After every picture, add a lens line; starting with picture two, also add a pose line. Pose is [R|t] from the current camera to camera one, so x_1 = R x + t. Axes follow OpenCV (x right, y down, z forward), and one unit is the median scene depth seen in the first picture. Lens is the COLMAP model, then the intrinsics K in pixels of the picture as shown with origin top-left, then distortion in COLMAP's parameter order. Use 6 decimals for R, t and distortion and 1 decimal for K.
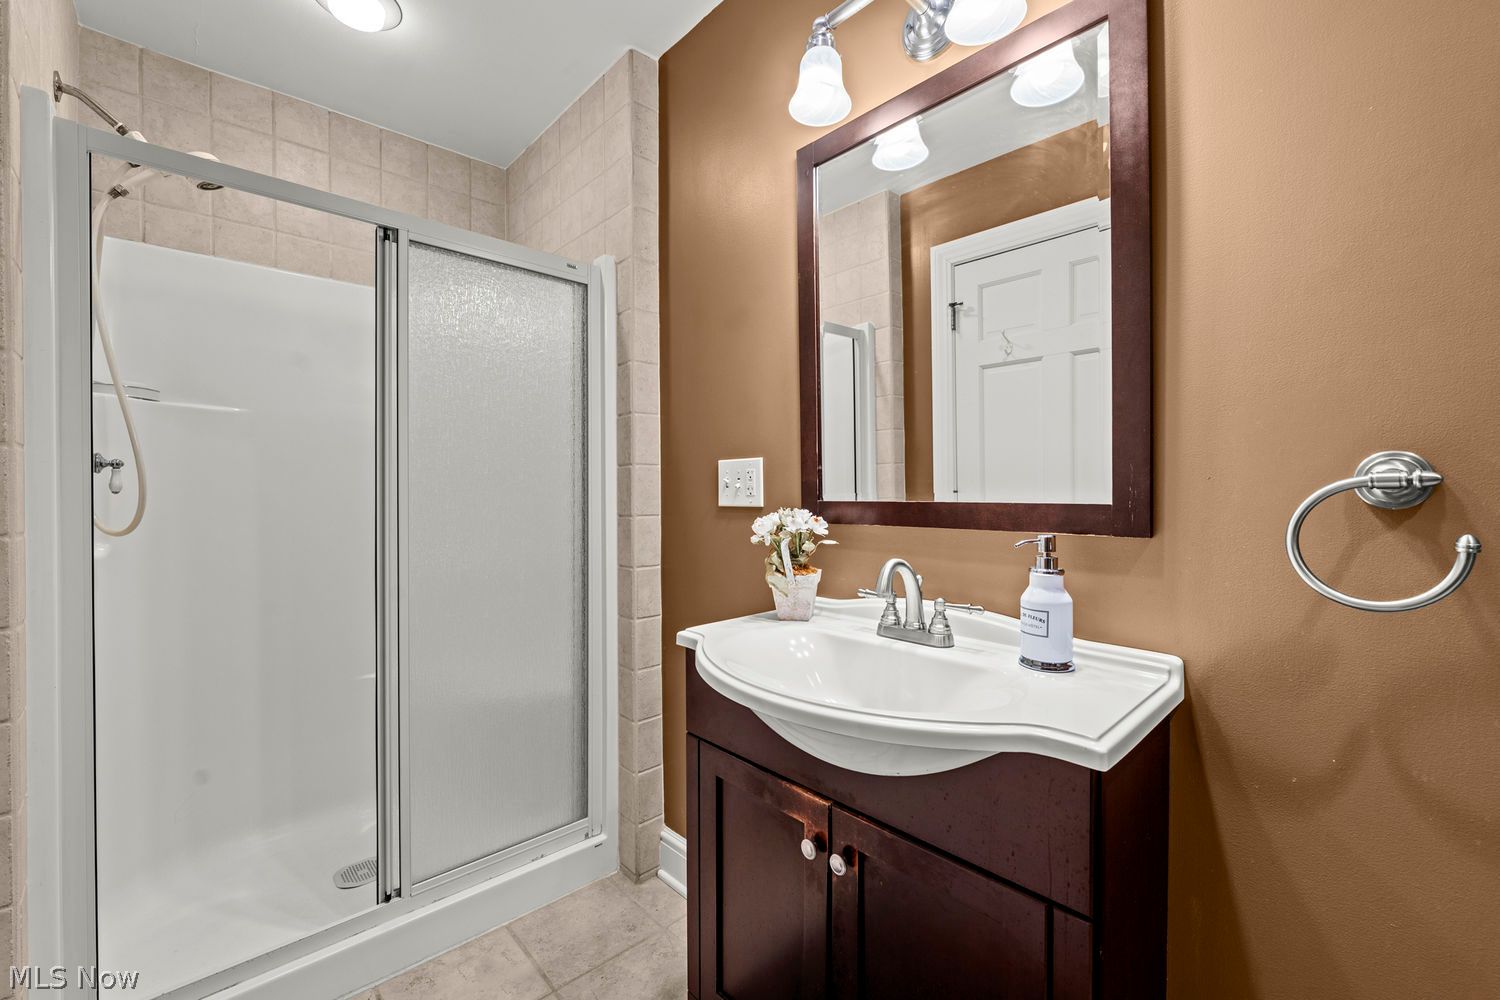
lens RADIAL K [[614.1, 0, 747.1], [0, 614.1, 490.4], [0, 0, 1]] dist [-0.002198, -0.000220]
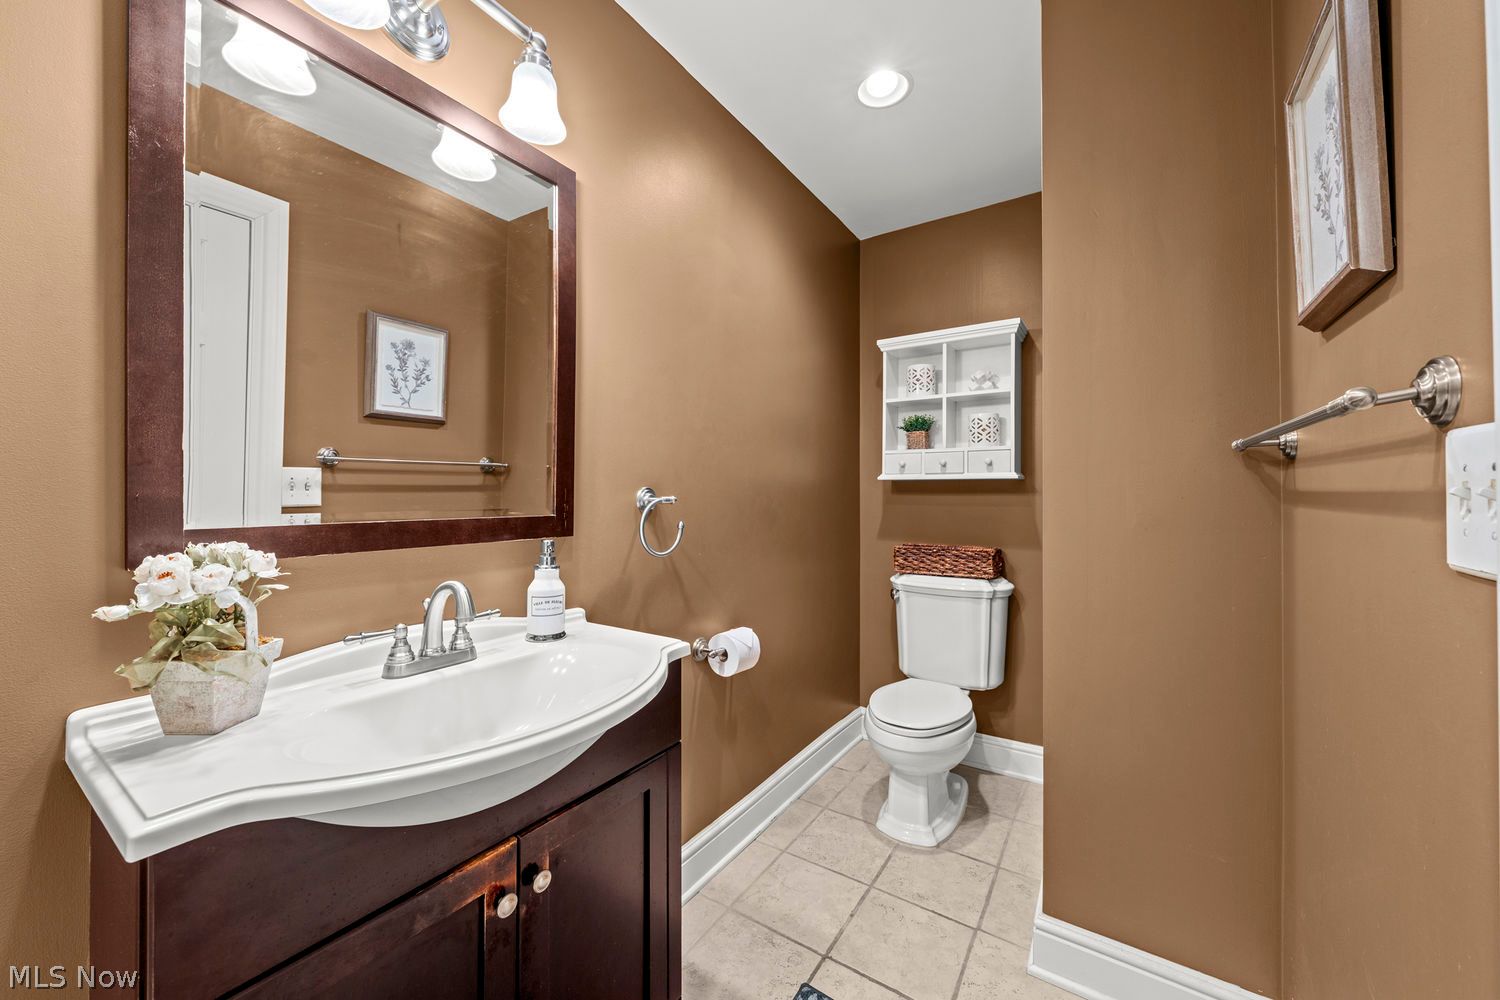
lens RADIAL K [[550.7, 0, 751.0], [0, 550.7, 493.4], [0, 0, 1]] dist [-0.003341, -0.000405]
pose [[-0.229600, 0.016296, 0.973149, -0.728657], [0.011924, 0.999832, -0.013929, -0.005871], [-0.973212, 0.008405, -0.229756, 0.780644]]
